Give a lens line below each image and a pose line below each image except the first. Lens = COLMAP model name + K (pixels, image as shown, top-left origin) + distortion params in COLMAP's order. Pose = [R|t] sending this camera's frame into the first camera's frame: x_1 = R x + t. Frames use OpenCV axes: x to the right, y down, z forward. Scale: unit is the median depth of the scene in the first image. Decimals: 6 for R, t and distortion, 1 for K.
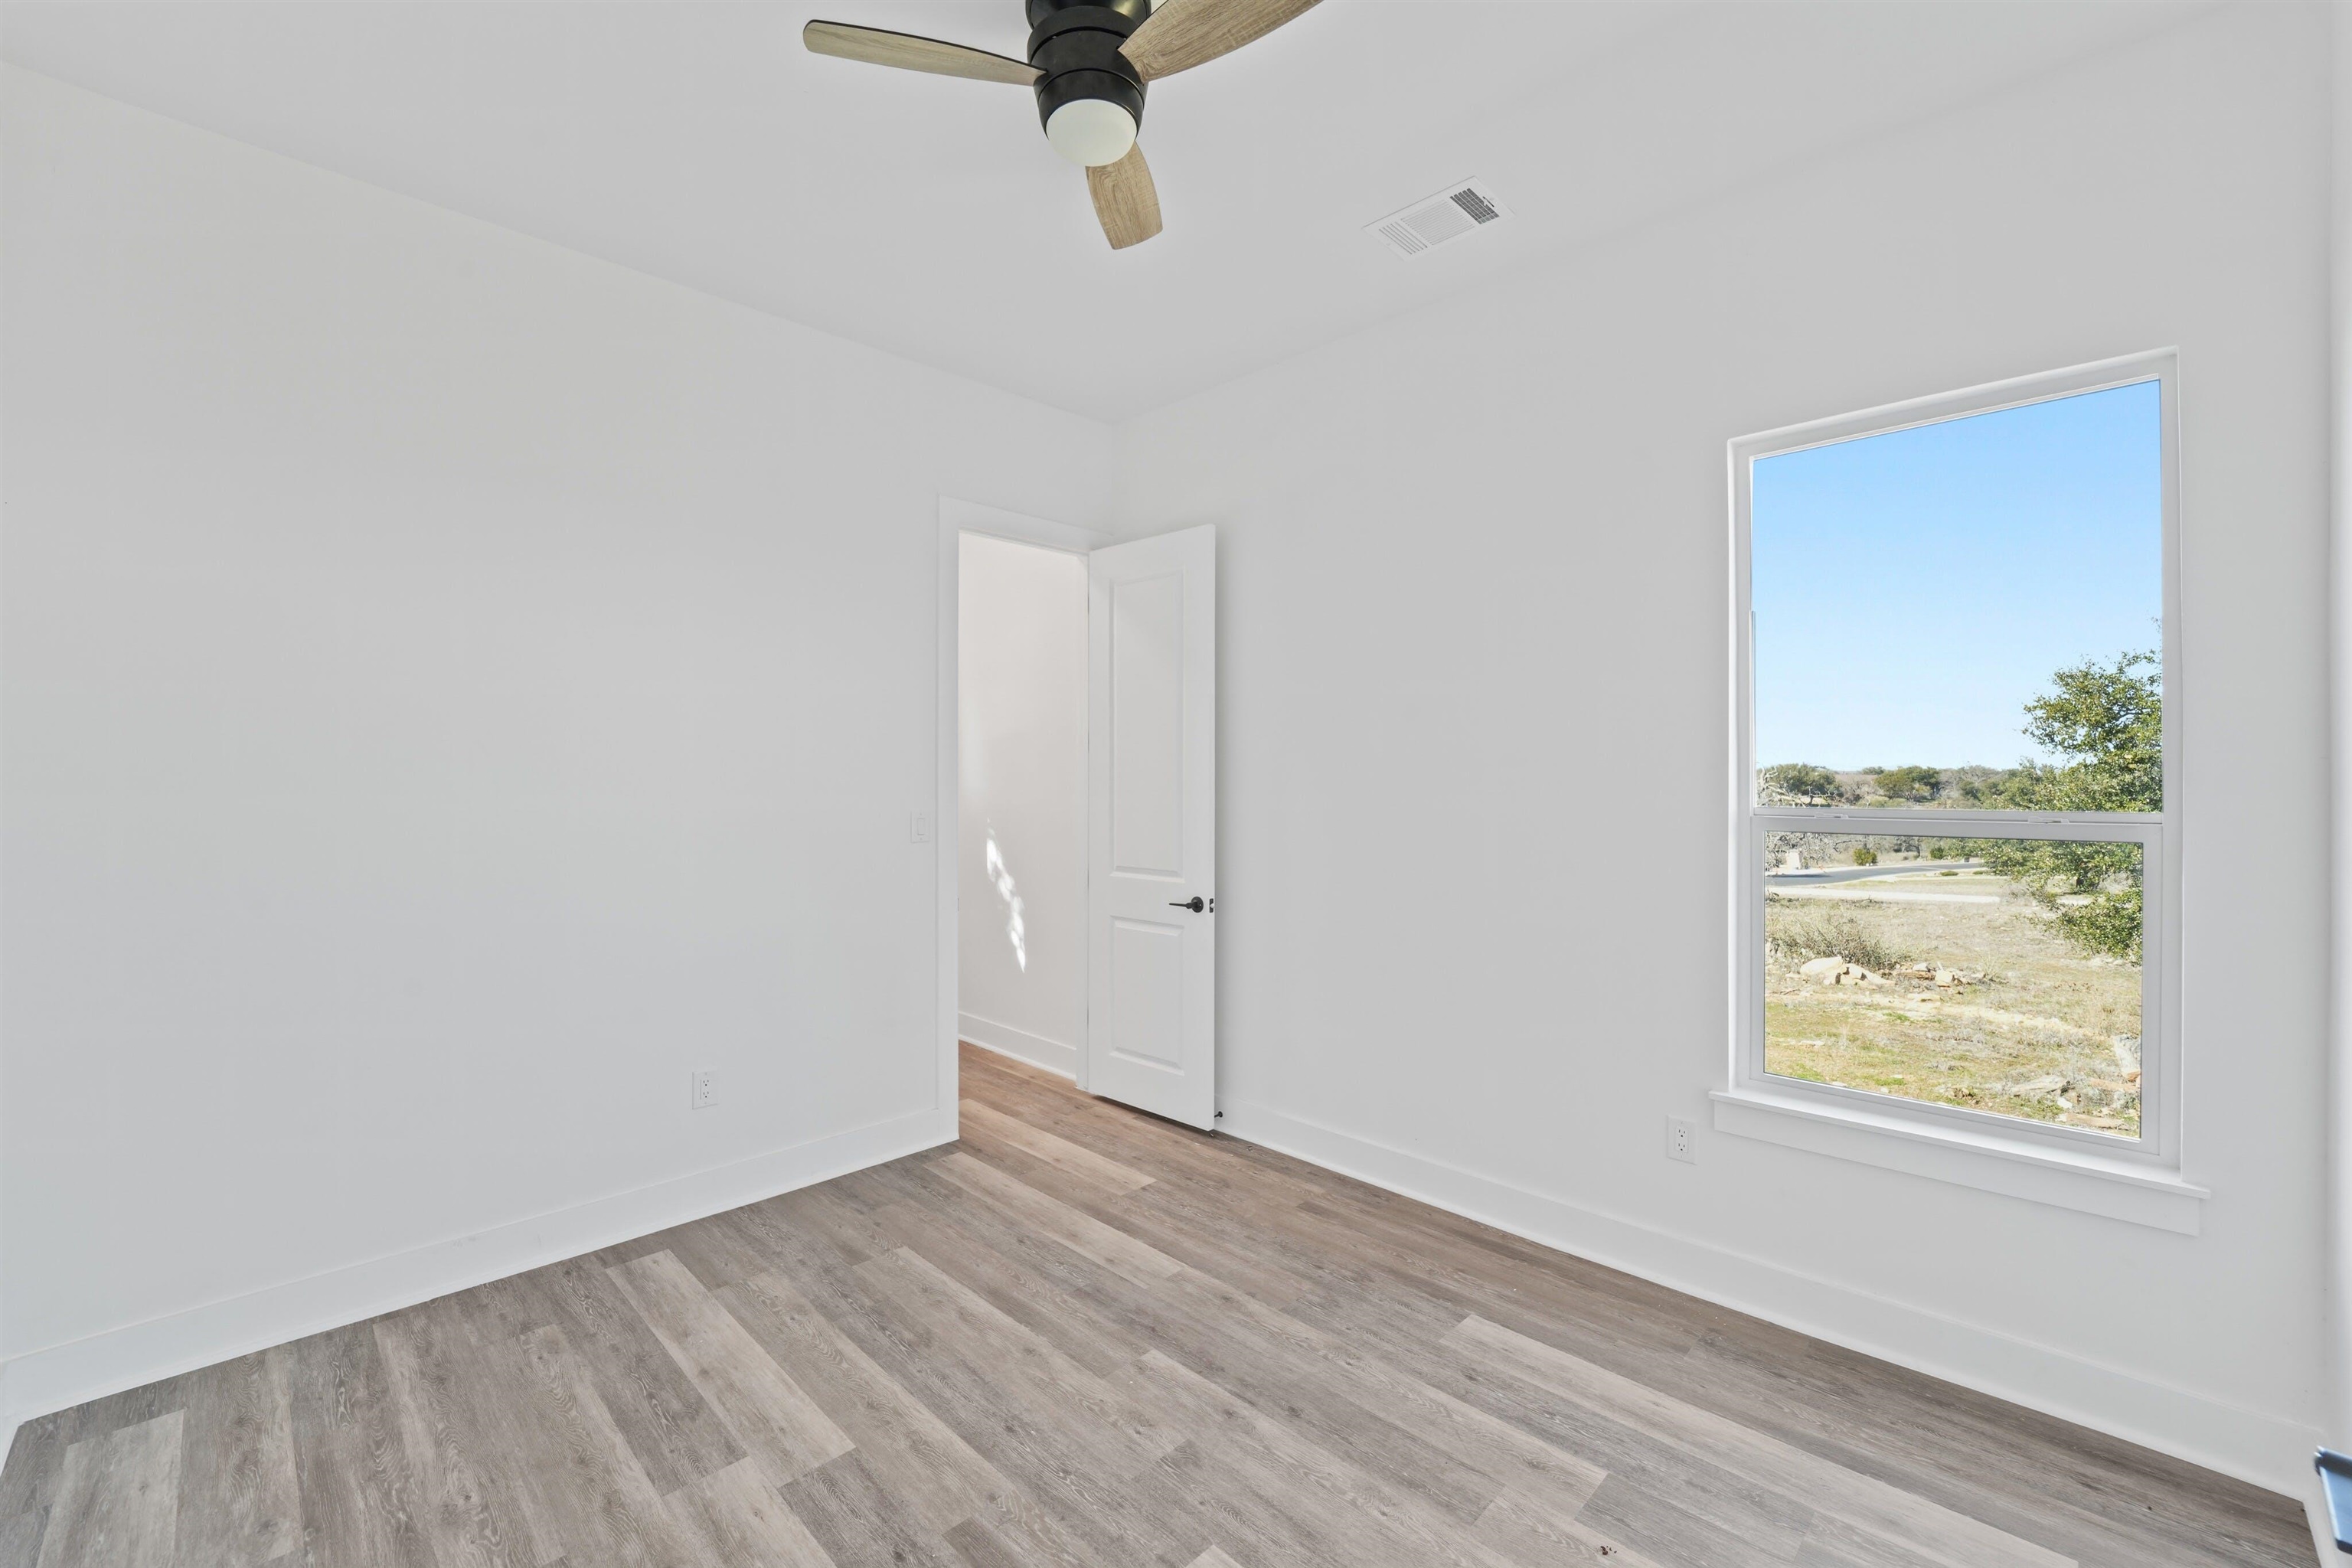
lens RADIAL K [[965.0, 0, 1173.1], [0, 965.0, 788.5], [0, 0, 1]] dist [-0.024327, 0.000857]
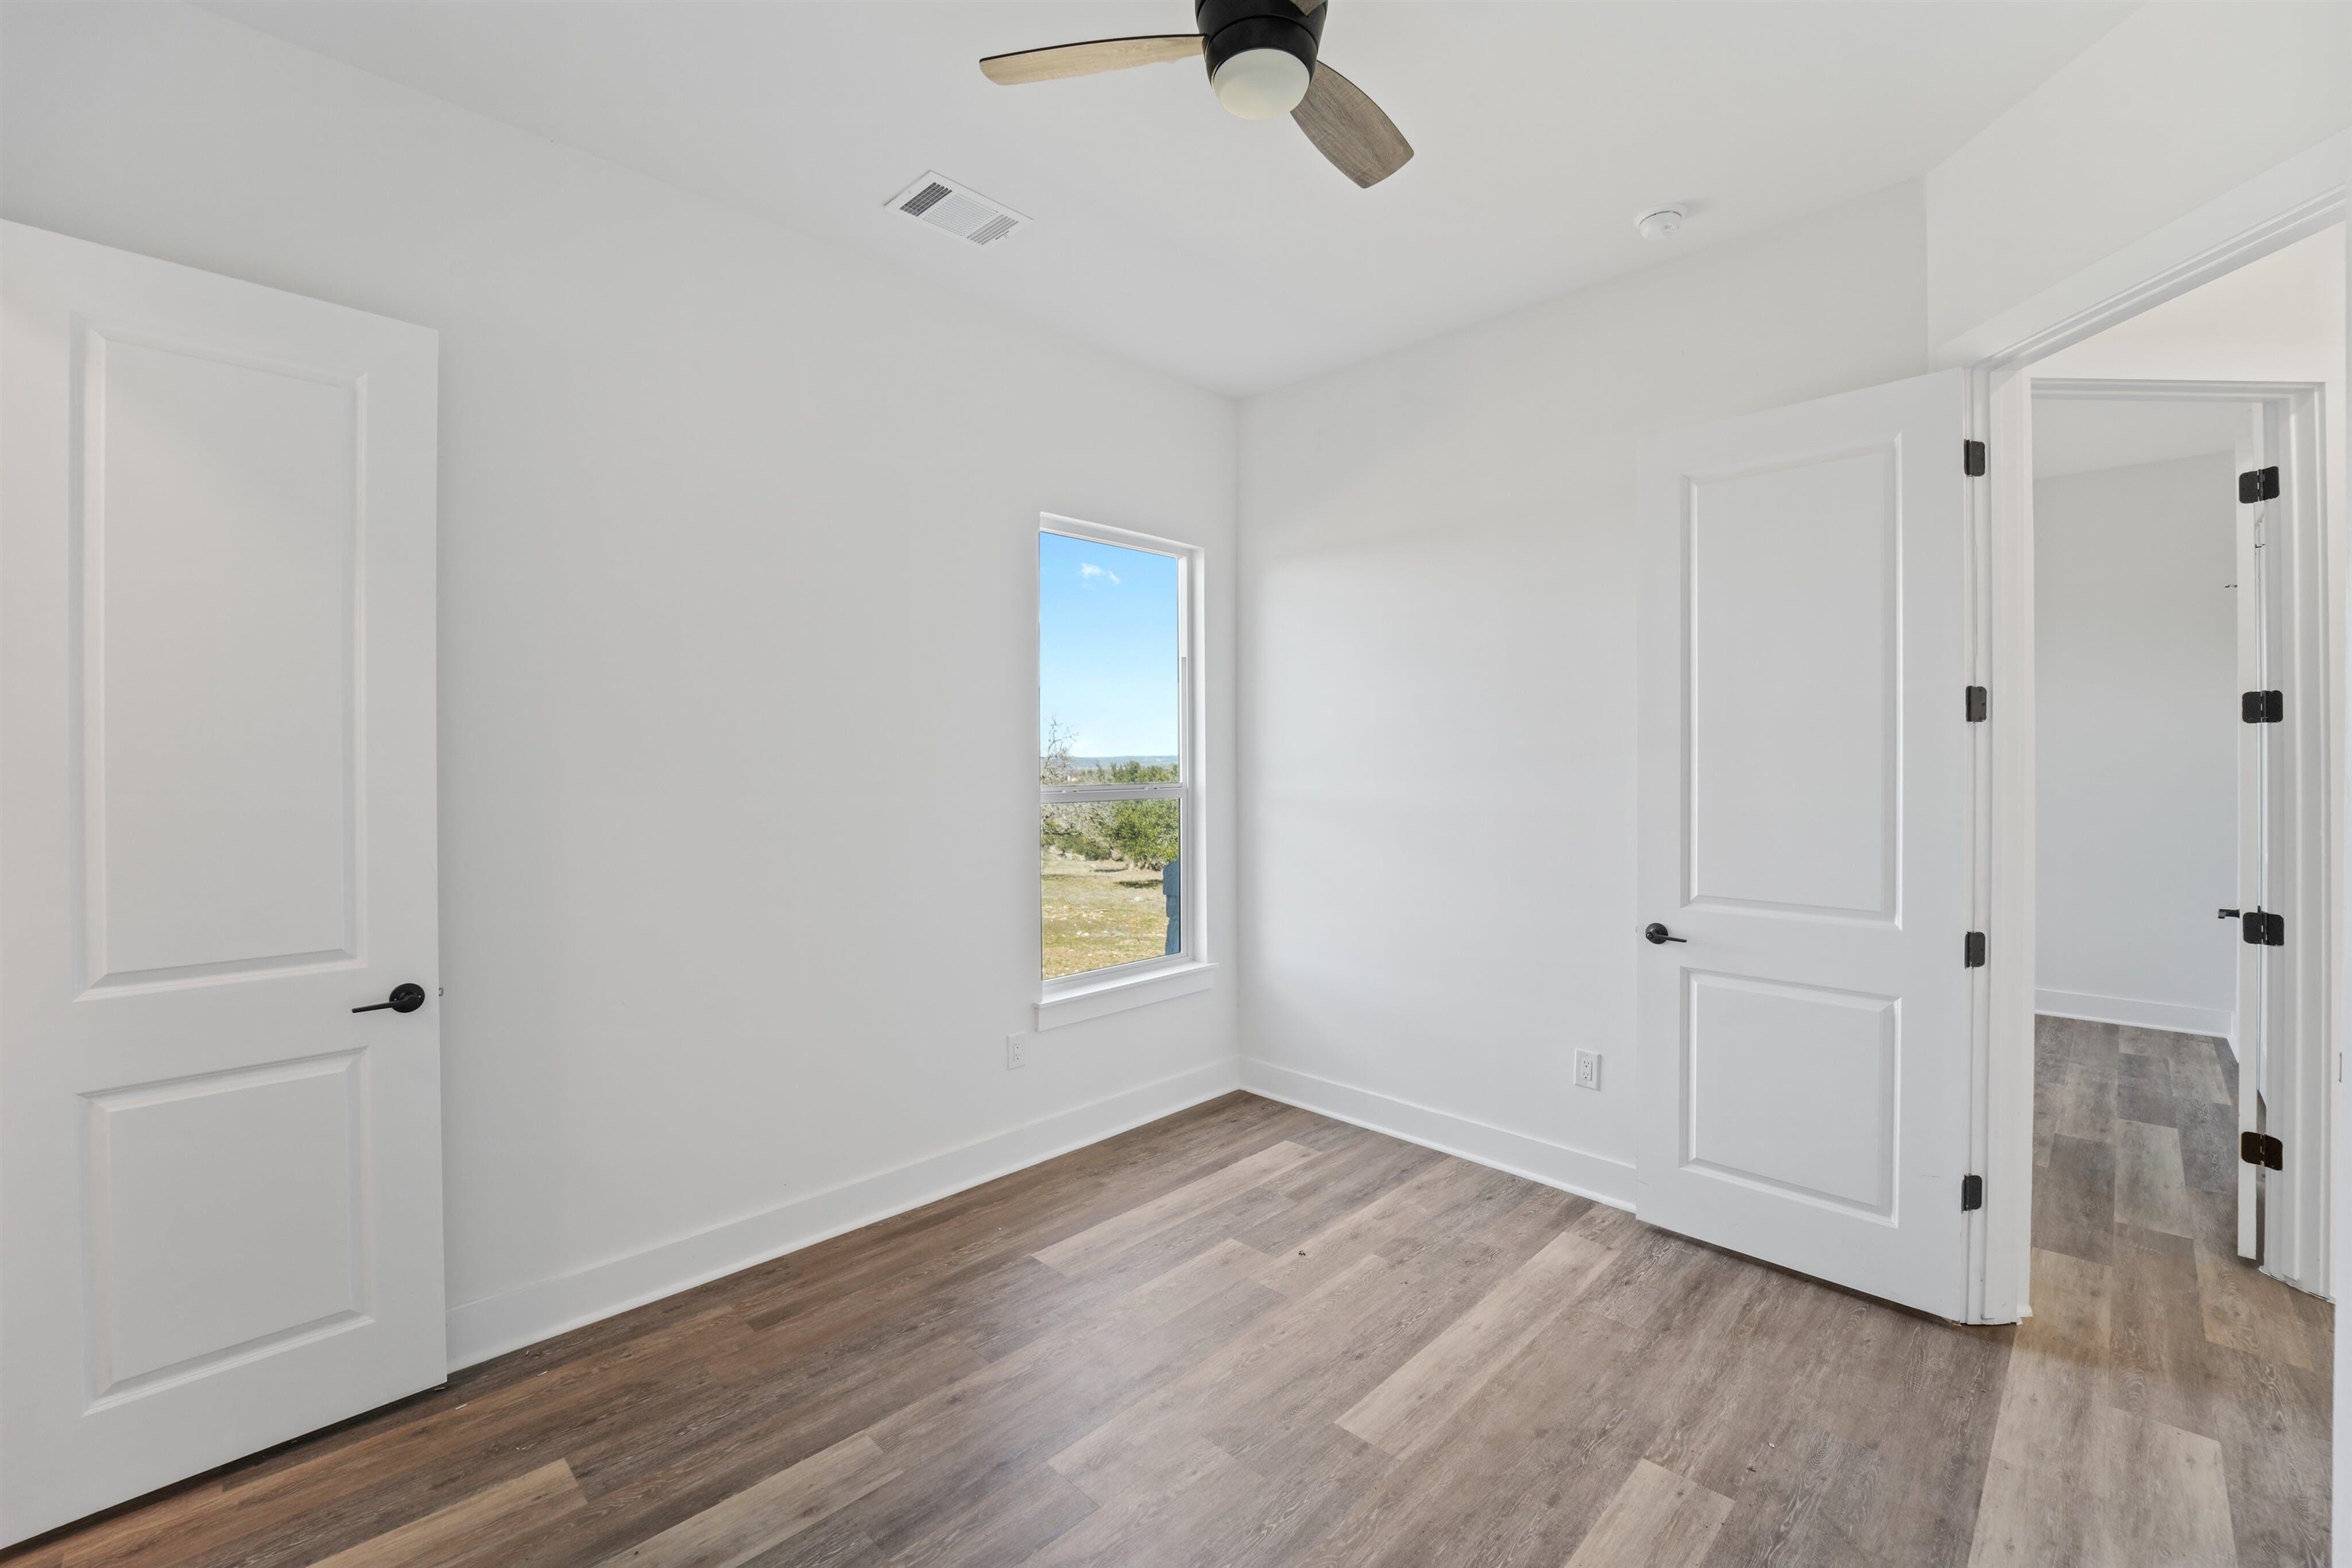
lens RADIAL K [[965.0, 0, 1178.1], [0, 965.0, 779.9], [0, 0, 1]] dist [-0.024327, 0.000857]
pose [[-0.009856, -0.019007, 0.999771, -0.732402], [0.011801, 0.999747, 0.019123, -0.015637], [-0.999882, 0.011987, -0.009629, 0.780101]]
